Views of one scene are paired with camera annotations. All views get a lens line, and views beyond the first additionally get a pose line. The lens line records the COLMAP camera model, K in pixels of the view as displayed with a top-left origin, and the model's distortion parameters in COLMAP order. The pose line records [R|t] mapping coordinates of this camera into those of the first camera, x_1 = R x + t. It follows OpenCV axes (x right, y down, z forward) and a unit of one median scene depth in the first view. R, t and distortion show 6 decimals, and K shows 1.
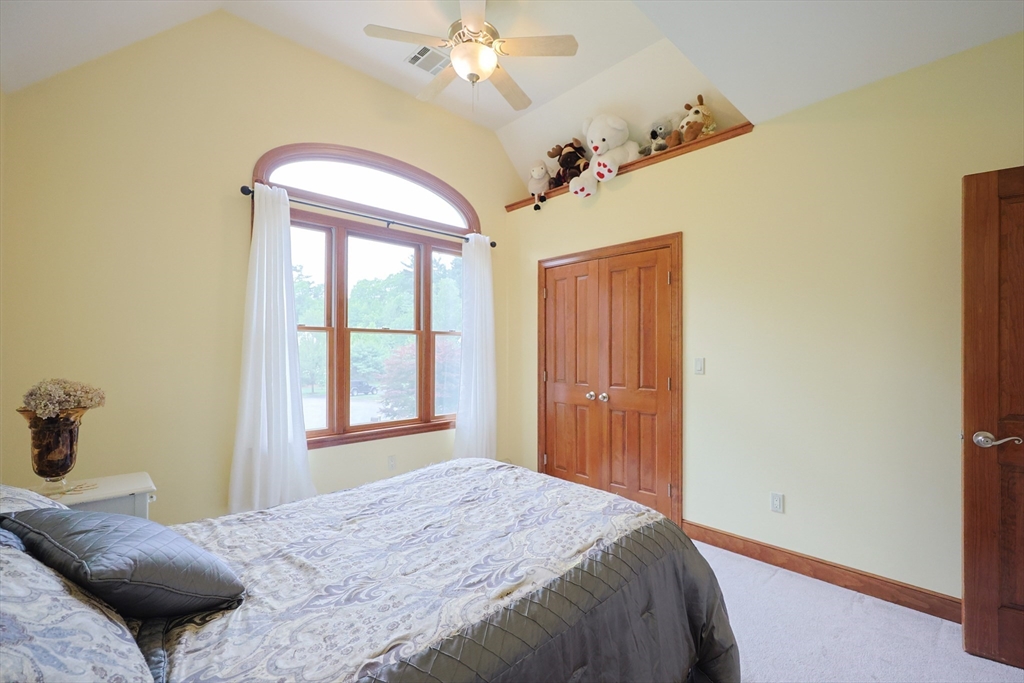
lens RADIAL K [[437.6, 0, 513.8], [0, 437.6, 337.7], [0, 0, 1]] dist [-0.000854, 0.000233]
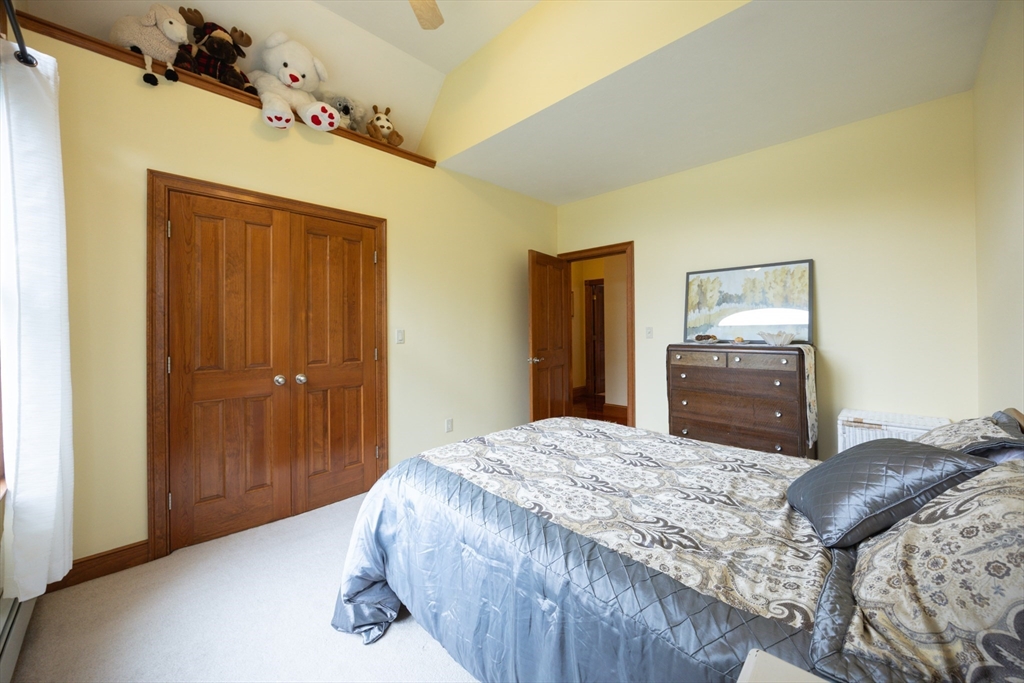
lens RADIAL K [[387.4, 0, 531.8], [0, 387.4, 320.7], [0, 0, 1]] dist [-0.001089, 0.000039]
pose [[-0.047143, 0.022477, 0.998635, -0.595582], [-0.017268, 0.999579, -0.023313, 0.036156], [-0.998739, -0.018344, -0.046735, 0.625405]]
